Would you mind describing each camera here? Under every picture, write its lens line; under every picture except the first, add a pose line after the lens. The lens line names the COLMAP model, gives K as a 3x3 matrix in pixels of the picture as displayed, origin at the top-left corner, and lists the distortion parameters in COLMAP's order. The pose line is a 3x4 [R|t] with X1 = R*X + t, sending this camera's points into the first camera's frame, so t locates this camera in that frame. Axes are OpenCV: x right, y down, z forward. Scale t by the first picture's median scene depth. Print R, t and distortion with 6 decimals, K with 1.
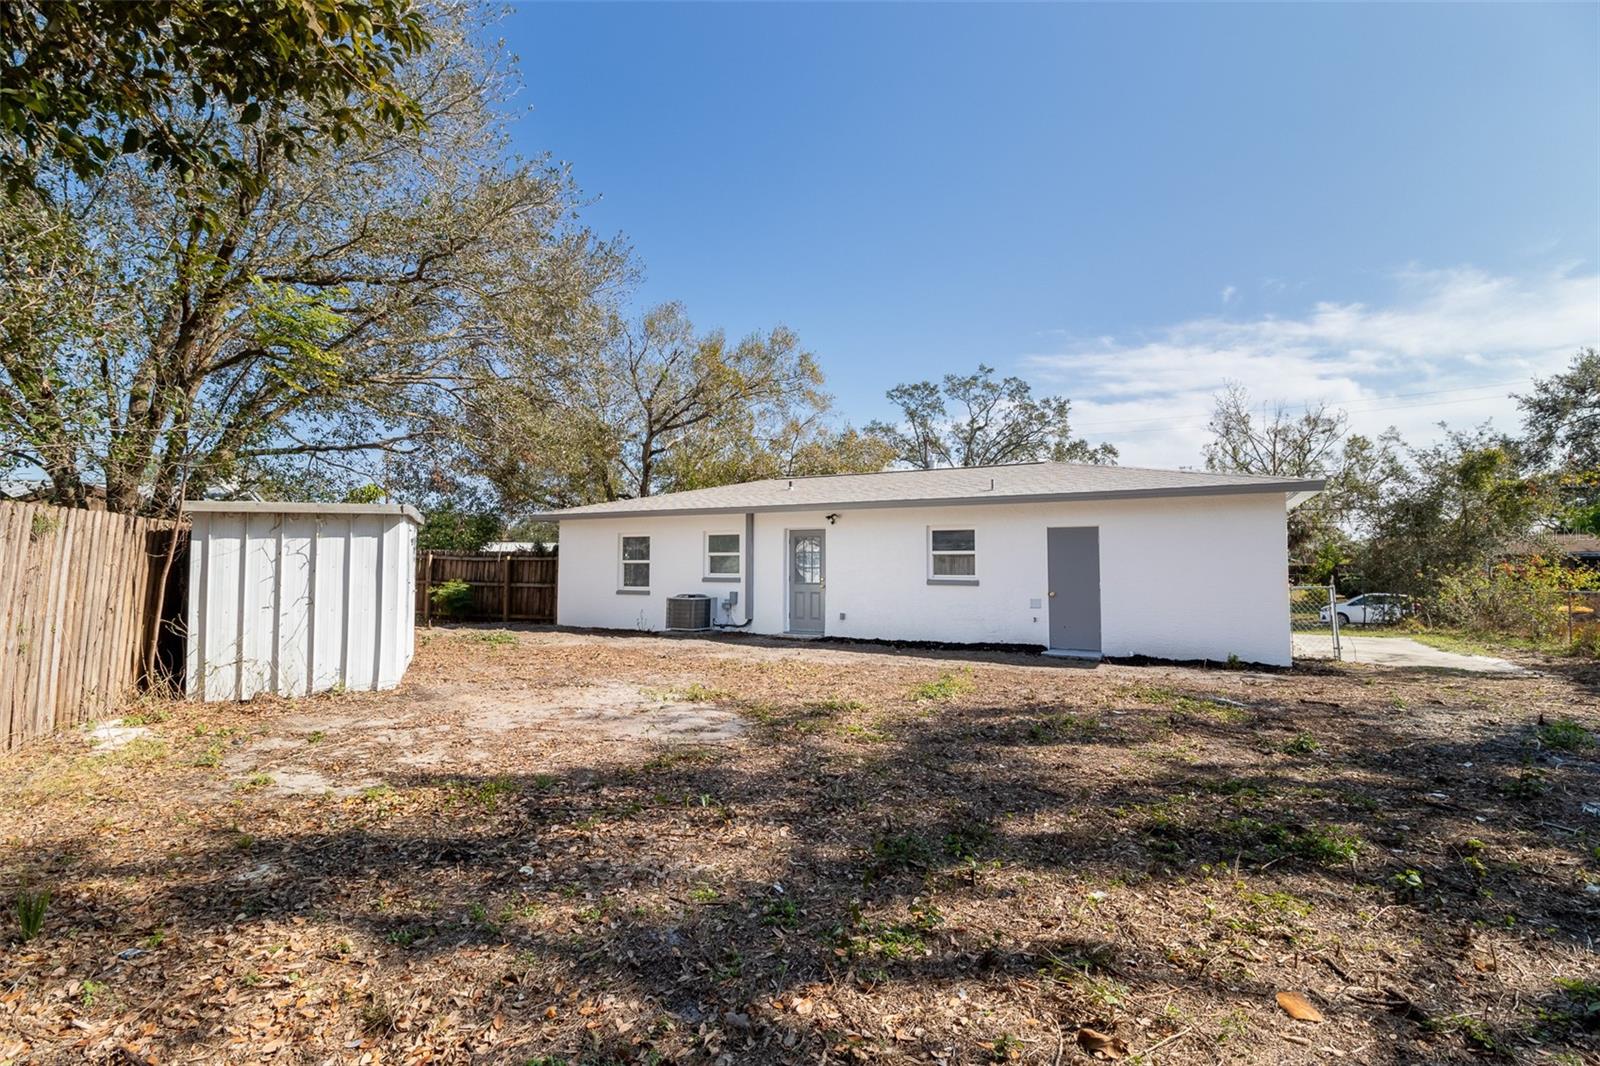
lens RADIAL K [[753.8, 0, 800.0], [0, 753.8, 533.0], [0, 0, 1]] dist [0.000737, -0.013512]
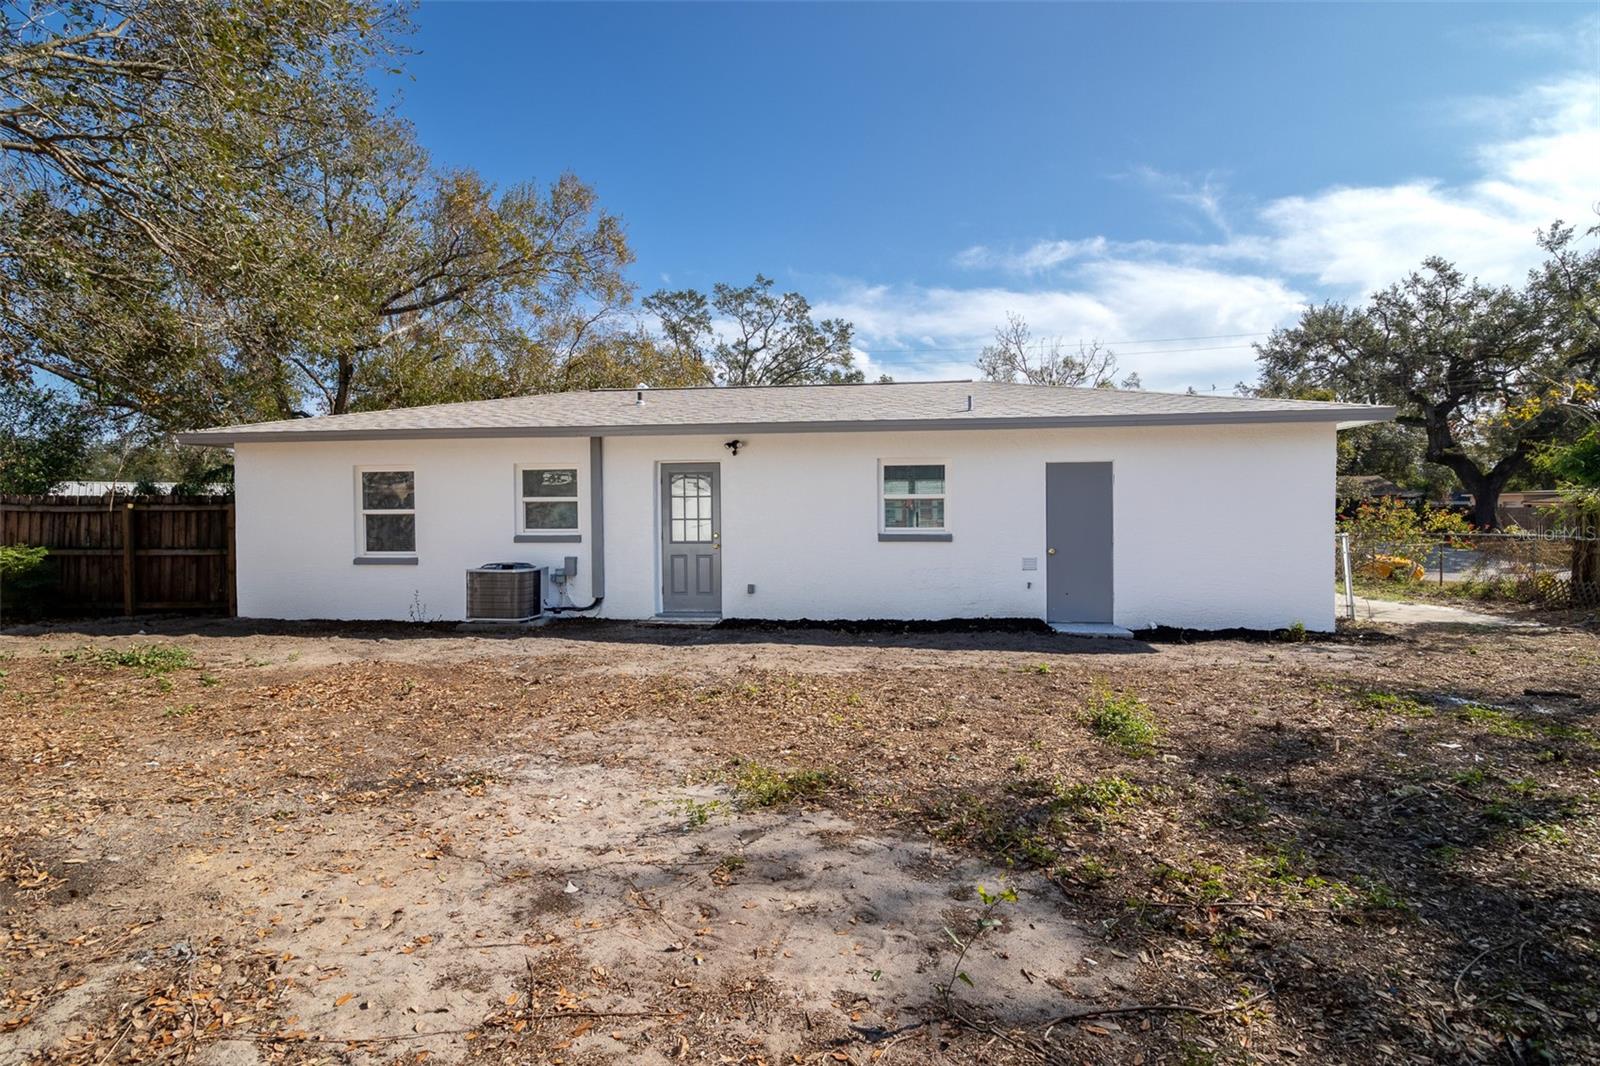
lens RADIAL K [[827.4, 0, 800.0], [0, 827.4, 533.0], [0, 0, 1]] dist [-0.003632, -0.001352]
pose [[0.932514, -0.018259, 0.360671, -0.155109], [-0.007571, 0.997513, 0.070075, 0.005356], [-0.361054, -0.068077, 0.930057, 0.252465]]
